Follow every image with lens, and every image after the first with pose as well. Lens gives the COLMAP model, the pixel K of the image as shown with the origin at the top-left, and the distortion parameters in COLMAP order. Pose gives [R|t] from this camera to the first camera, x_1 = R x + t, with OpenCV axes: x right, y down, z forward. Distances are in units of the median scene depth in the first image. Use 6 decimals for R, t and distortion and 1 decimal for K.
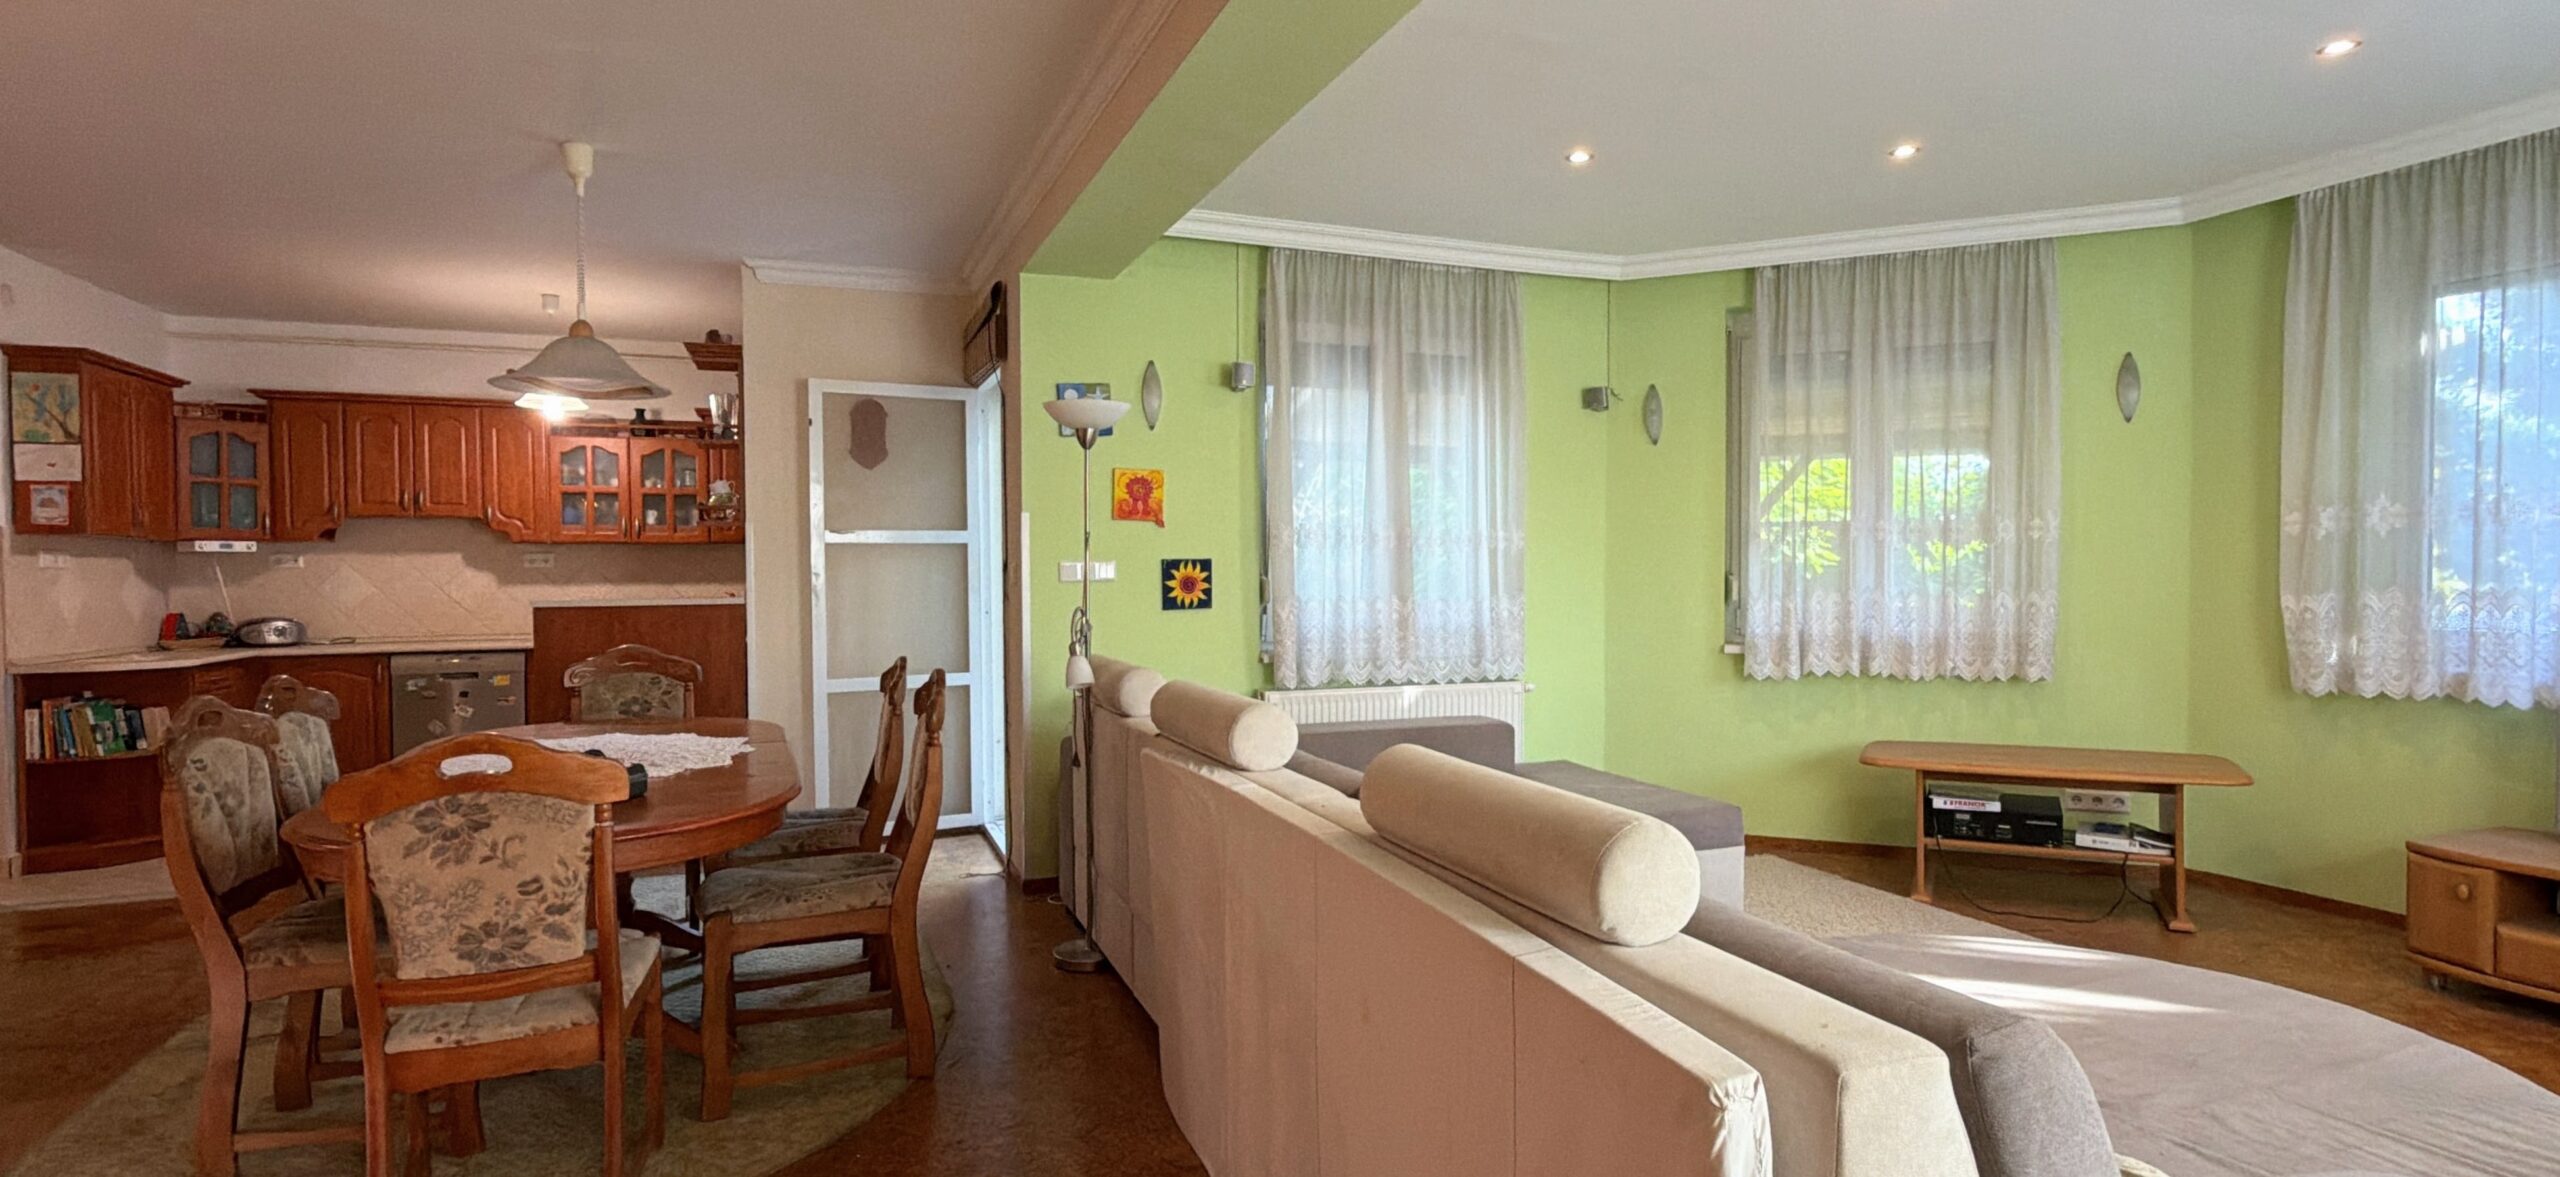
lens RADIAL K [[1166.9, 0, 1295.3], [0, 1166.9, 589.3], [0, 0, 1]] dist [0.004582, -0.000344]
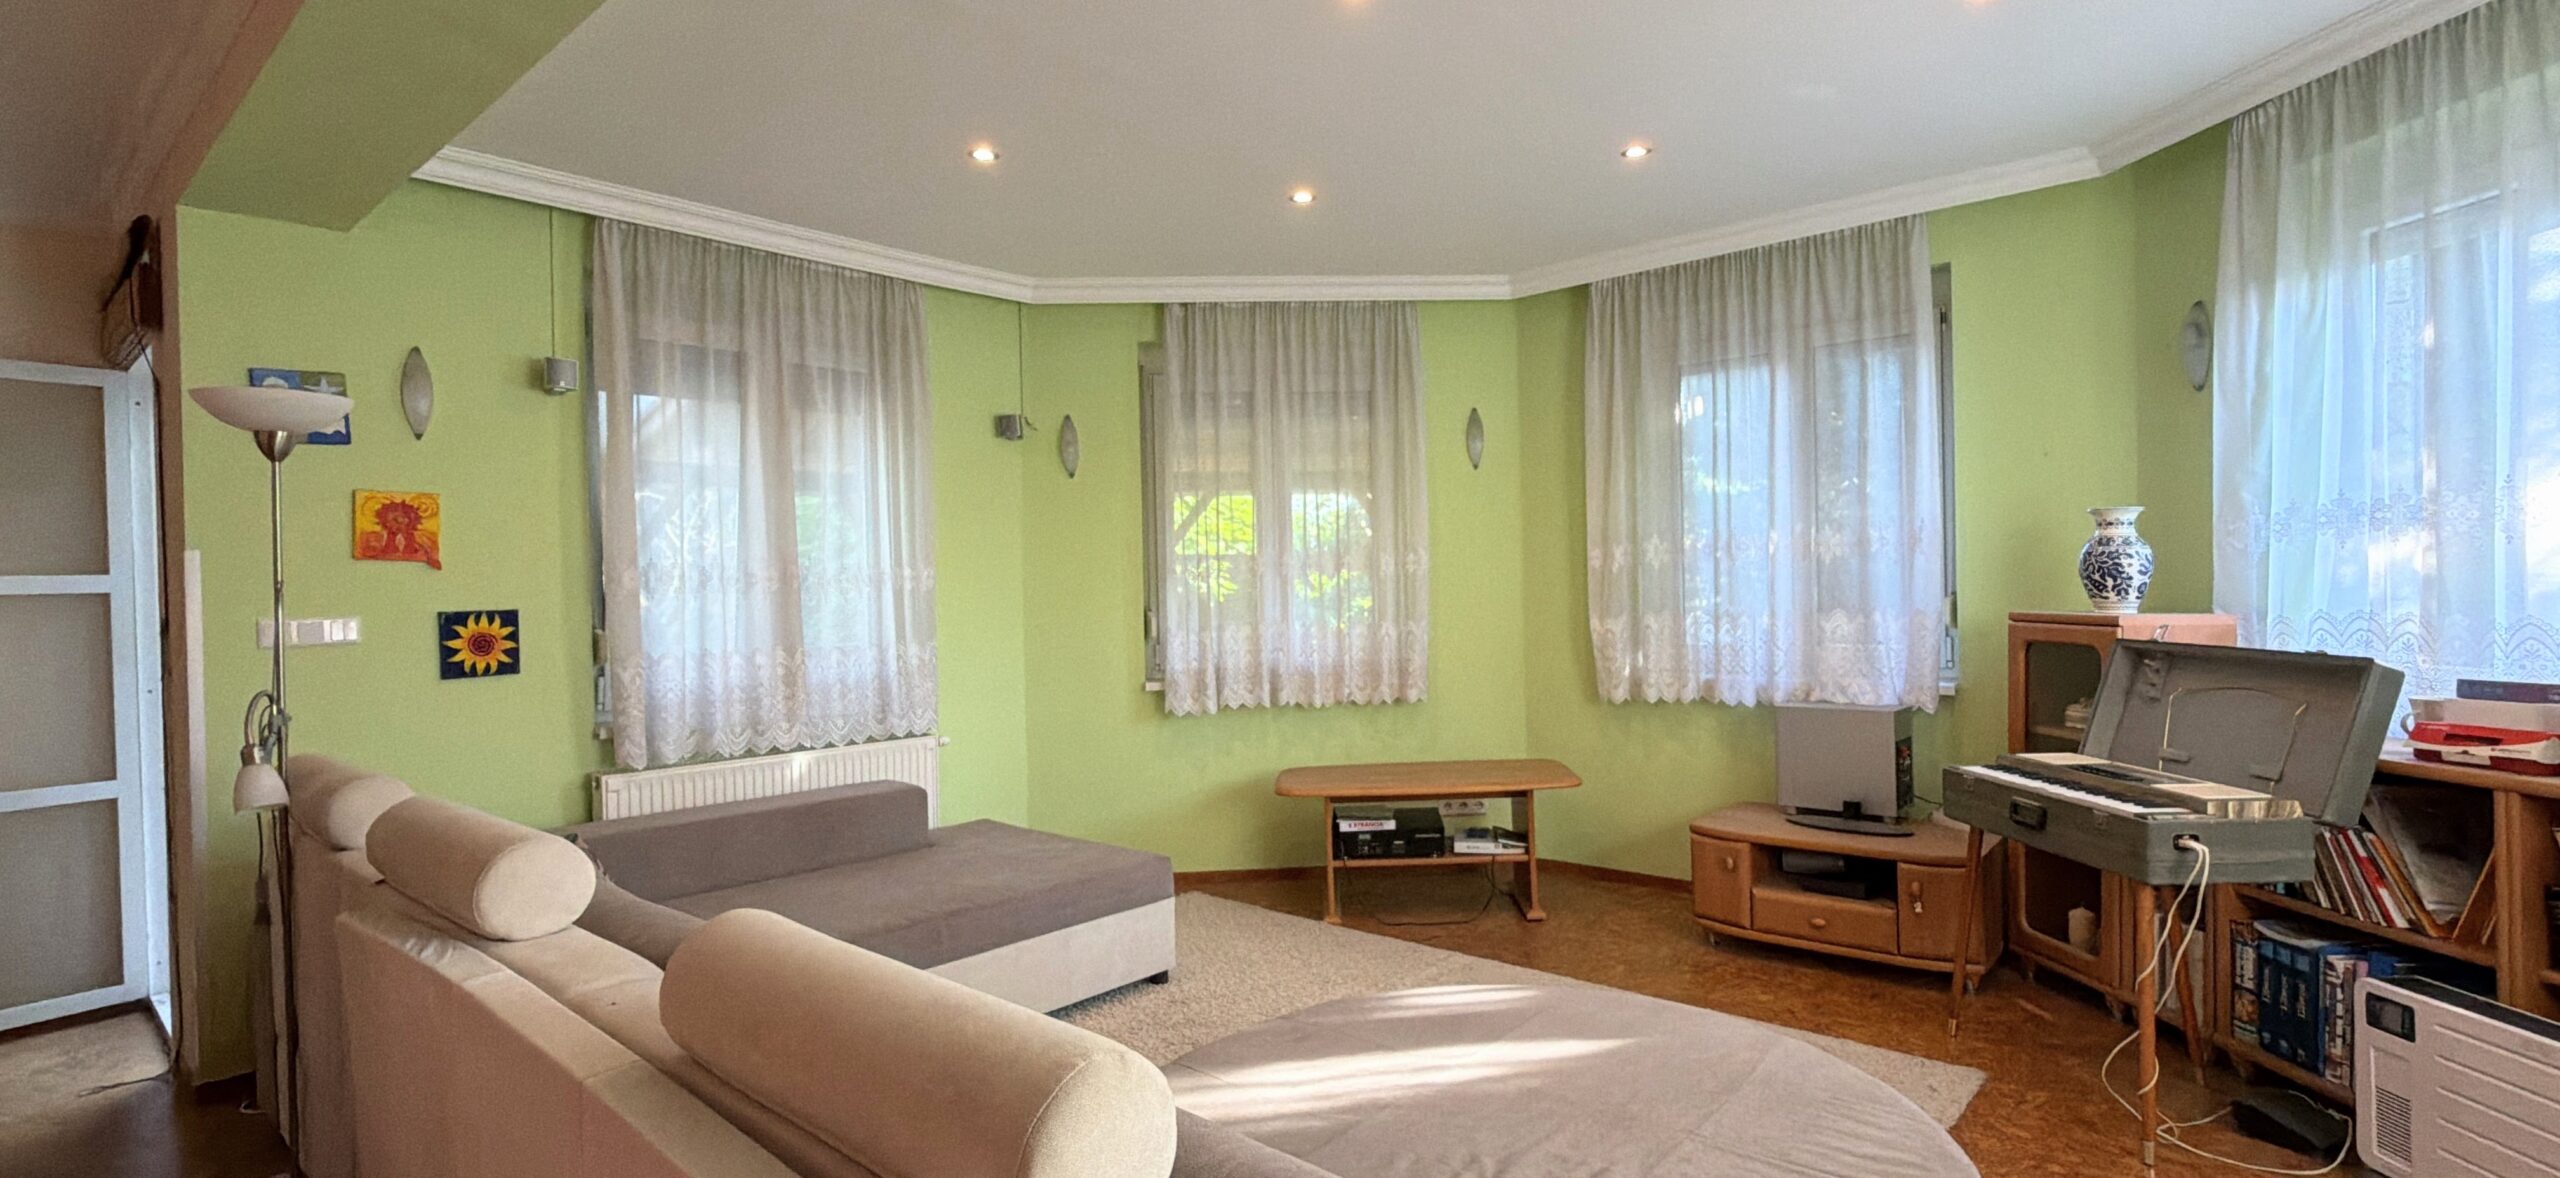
lens RADIAL K [[1167.4, 0, 1281.8], [0, 1167.4, 595.1], [0, 0, 1]] dist [0.002638, -0.000408]
pose [[0.888387, -0.019553, 0.458678, 0.022674], [0.029312, 0.999470, -0.014167, -0.009926], [-0.458158, 0.026031, 0.888490, 0.082674]]
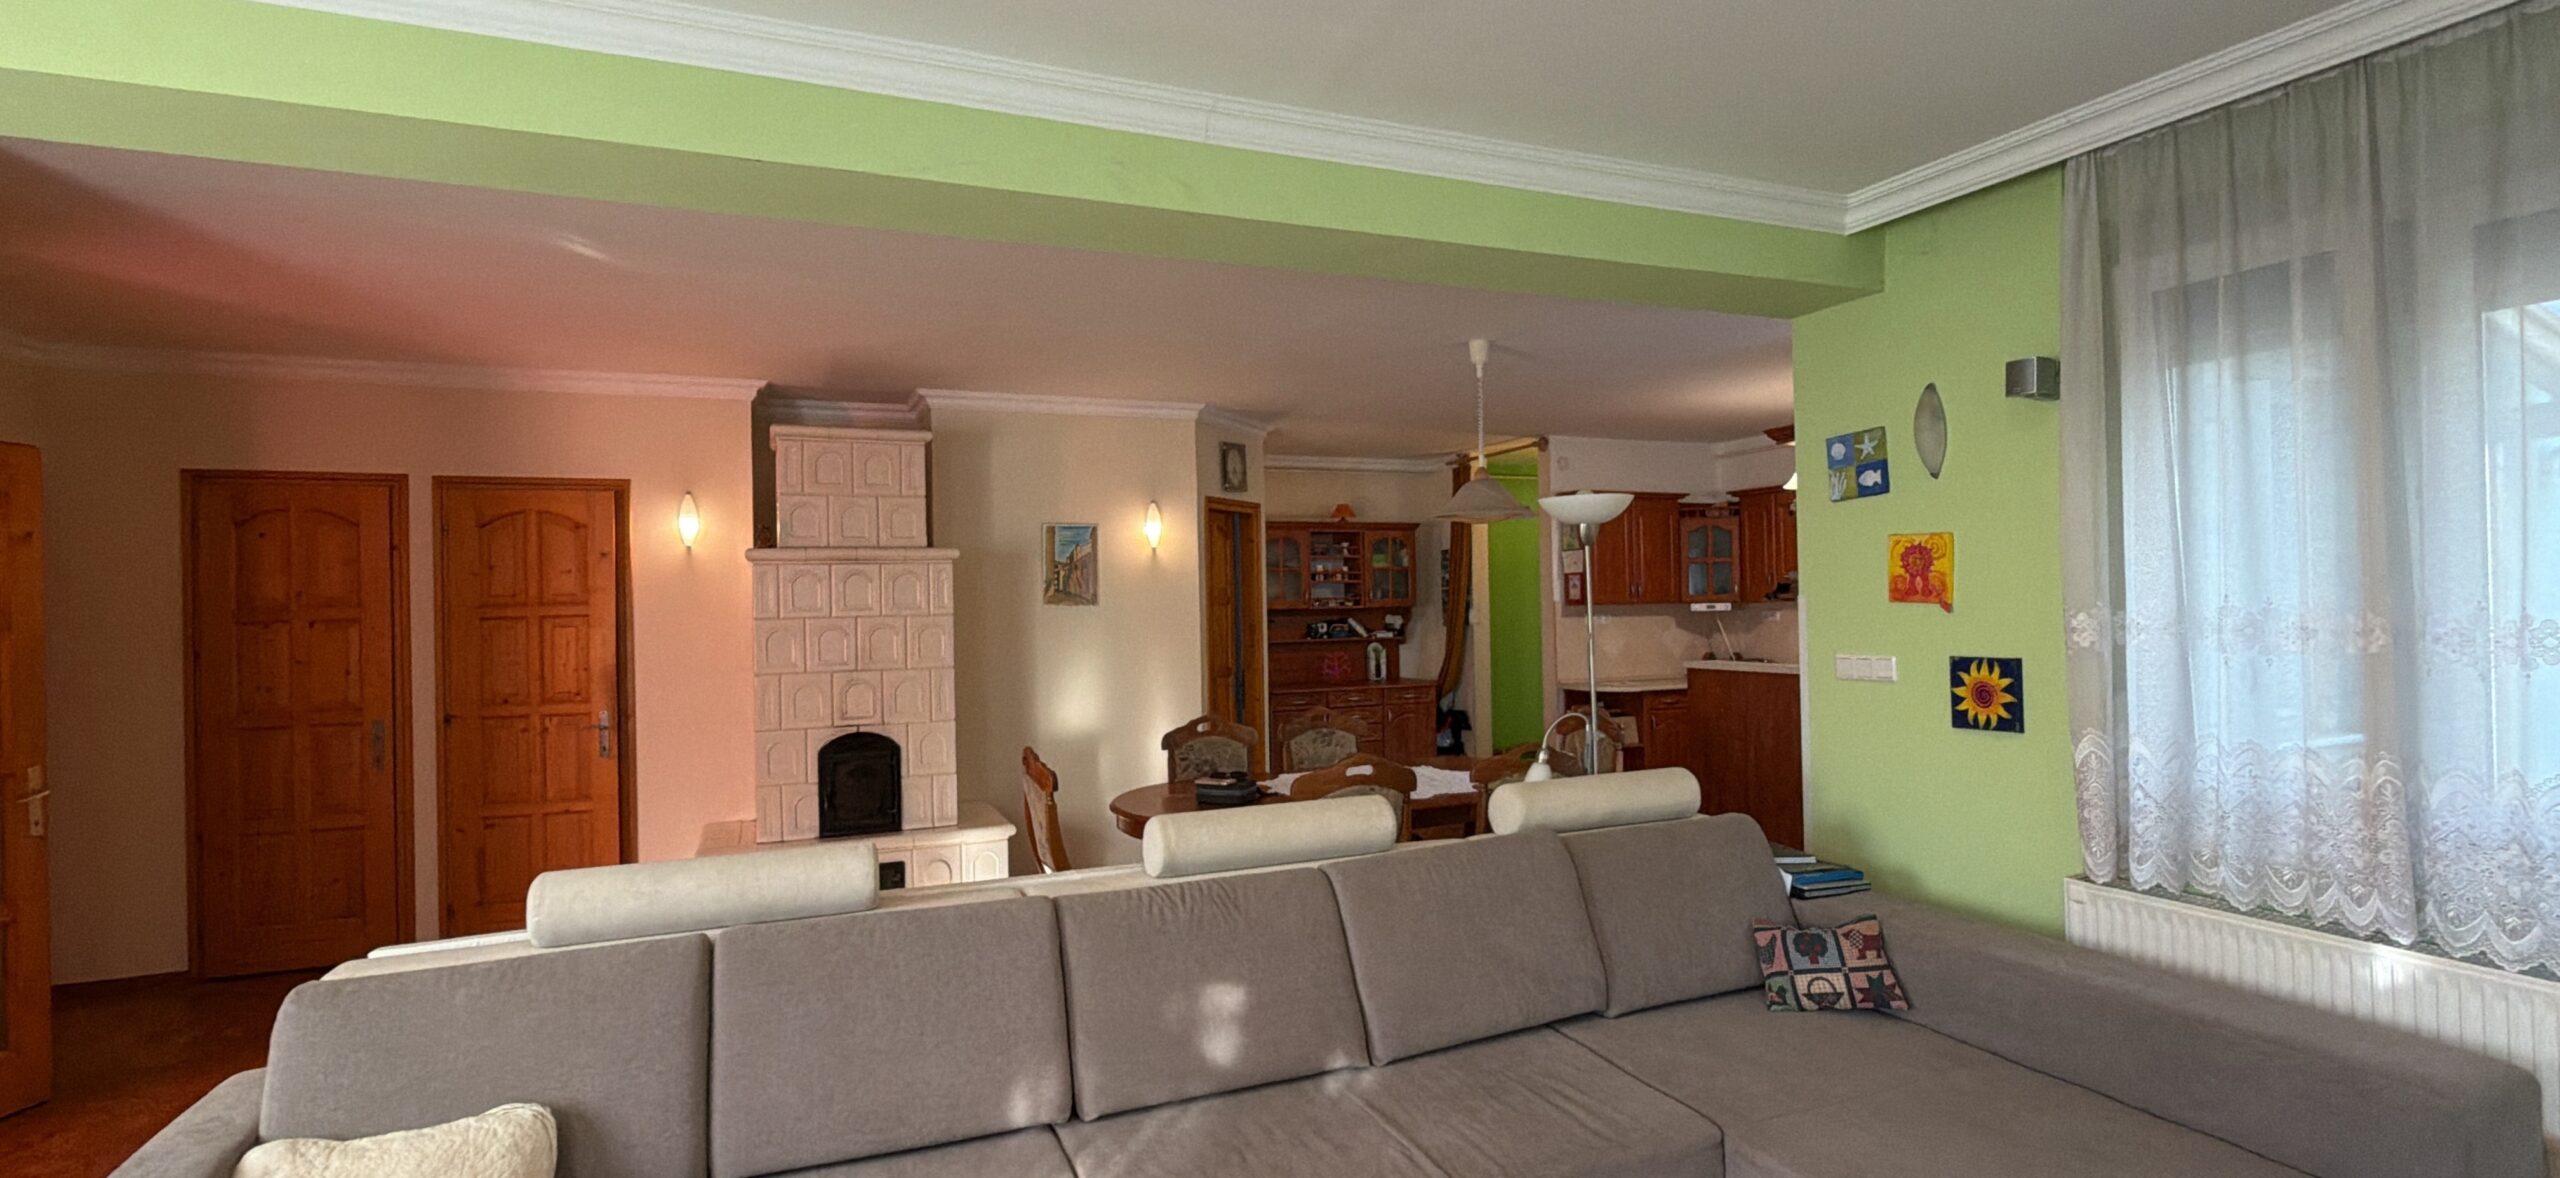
lens RADIAL K [[1167.4, 0, 1282.9], [0, 1167.4, 614.9], [0, 0, 1]] dist [0.002638, -0.000408]
pose [[0.025001, 0.016972, -0.999543, 0.585626], [-0.004130, 0.999849, 0.016874, -0.060852], [0.999679, 0.003706, 0.025068, 0.566583]]
